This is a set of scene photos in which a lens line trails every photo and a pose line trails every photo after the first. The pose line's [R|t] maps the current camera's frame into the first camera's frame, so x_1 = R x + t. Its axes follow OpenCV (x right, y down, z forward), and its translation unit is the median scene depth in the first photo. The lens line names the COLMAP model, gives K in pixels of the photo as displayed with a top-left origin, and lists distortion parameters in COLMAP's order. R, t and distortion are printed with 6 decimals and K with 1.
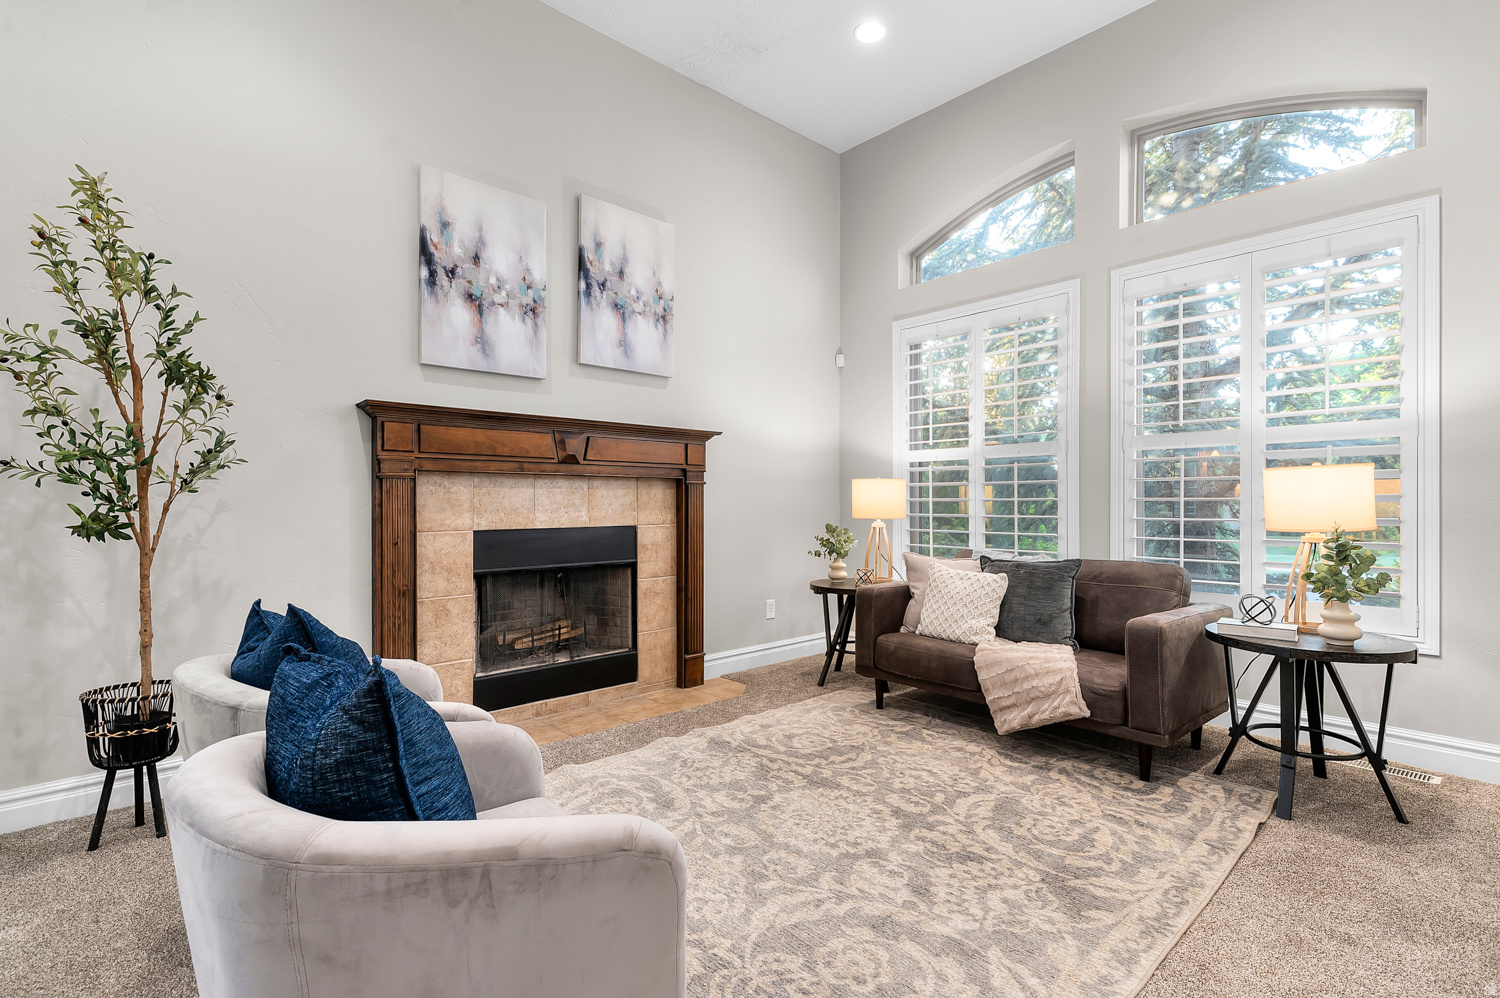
lens RADIAL K [[702.2, 0, 754.3], [0, 702.2, 505.2], [0, 0, 1]] dist [0.013727, -0.000673]
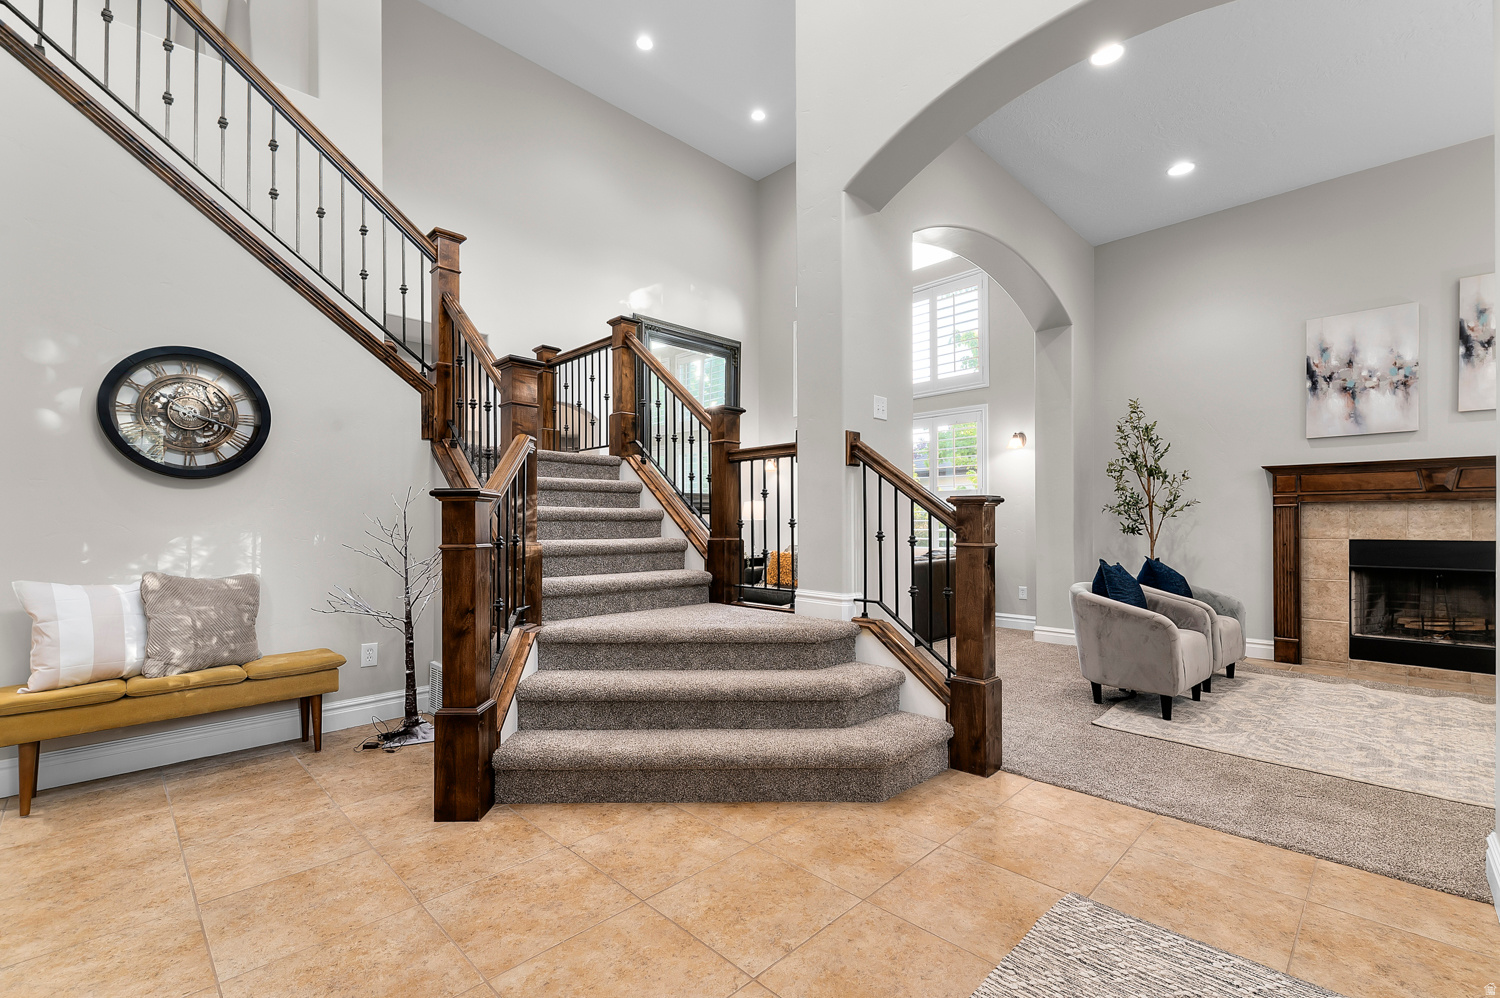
lens RADIAL K [[652.9, 0, 746.5], [0, 652.9, 510.6], [0, 0, 1]] dist [-0.012856, -0.000708]
pose [[0.037209, -0.014138, -0.999207, 0.976791], [-0.002598, 0.999895, -0.014244, -0.003409], [0.999304, 0.003126, 0.037168, -0.377333]]
